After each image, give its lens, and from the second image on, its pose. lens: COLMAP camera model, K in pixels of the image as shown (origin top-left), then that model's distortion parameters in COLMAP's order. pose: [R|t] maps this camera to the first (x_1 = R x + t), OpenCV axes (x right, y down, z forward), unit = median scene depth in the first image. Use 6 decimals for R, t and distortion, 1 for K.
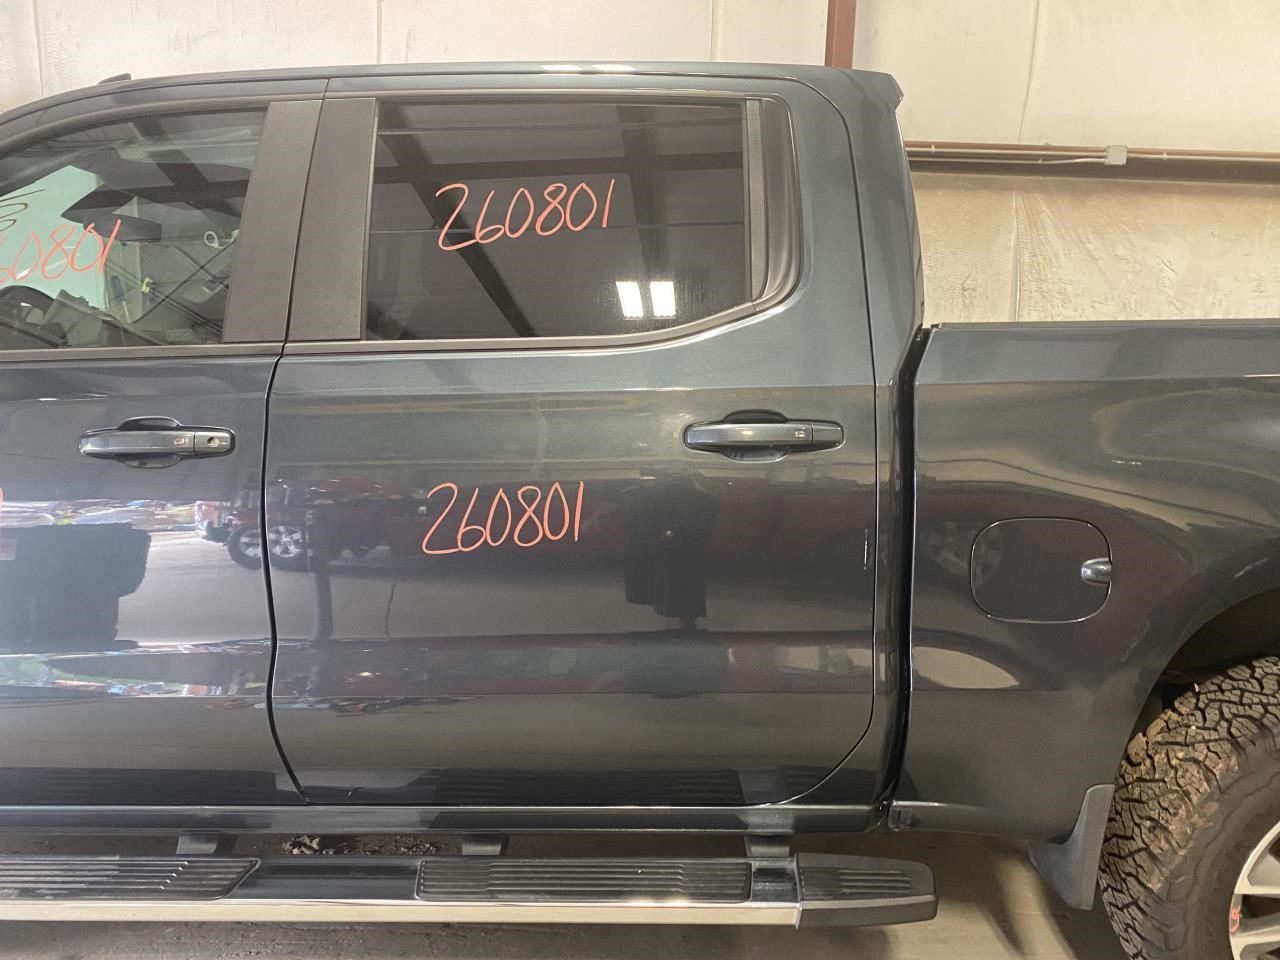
lens RADIAL K [[969.2, 0, 632.3], [0, 969.2, 478.0], [0, 0, 1]] dist [0.024951, -0.016275]
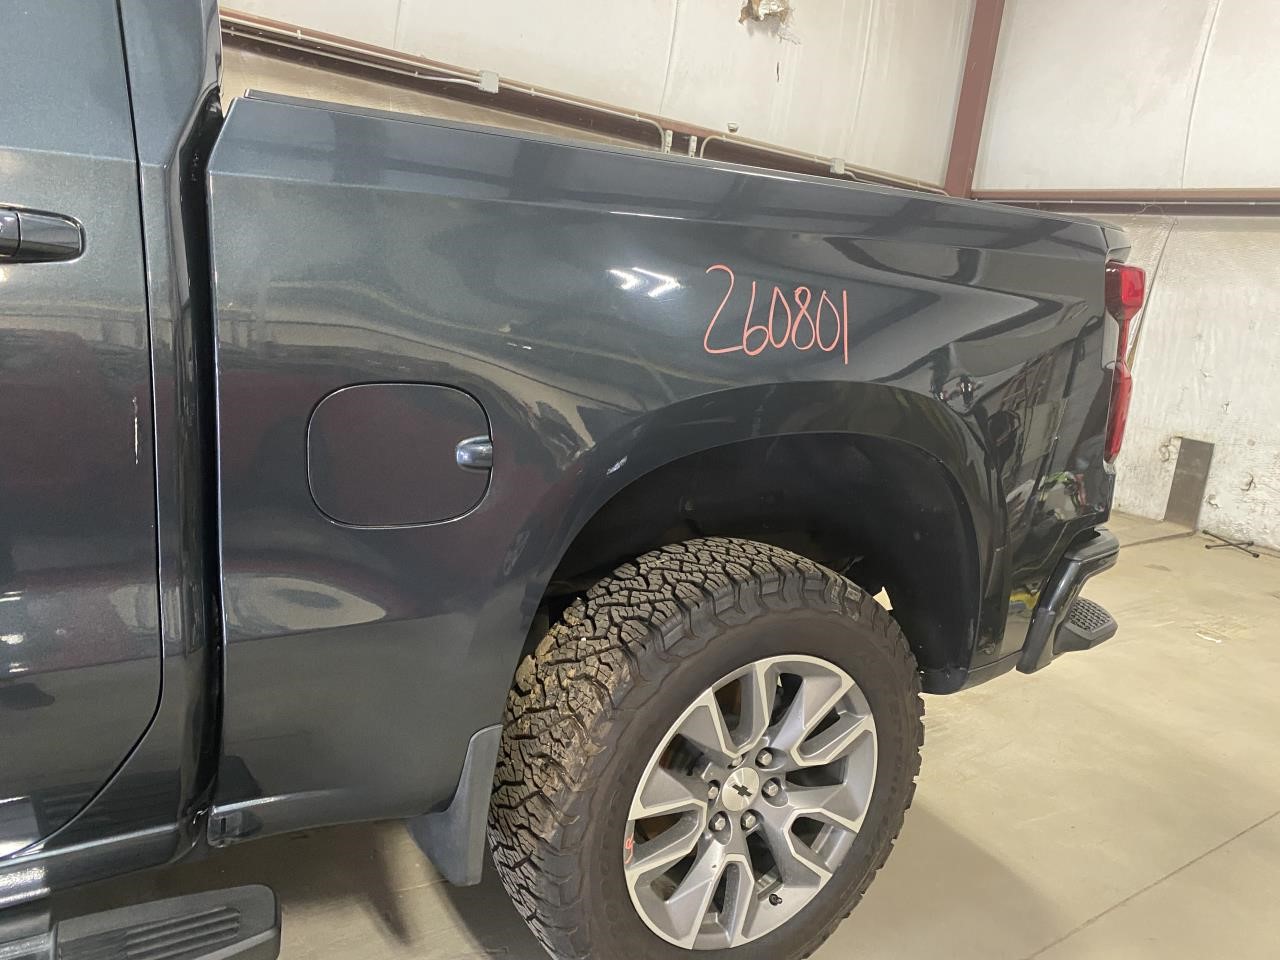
lens RADIAL K [[969.2, 0, 639.4], [0, 969.2, 474.0], [0, 0, 1]] dist [0.024951, -0.016275]
pose [[0.823613, -0.041629, 0.565623, 0.139218], [0.020699, 0.998845, 0.043373, 0.074717], [-0.566775, -0.024015, 0.823523, 0.274092]]
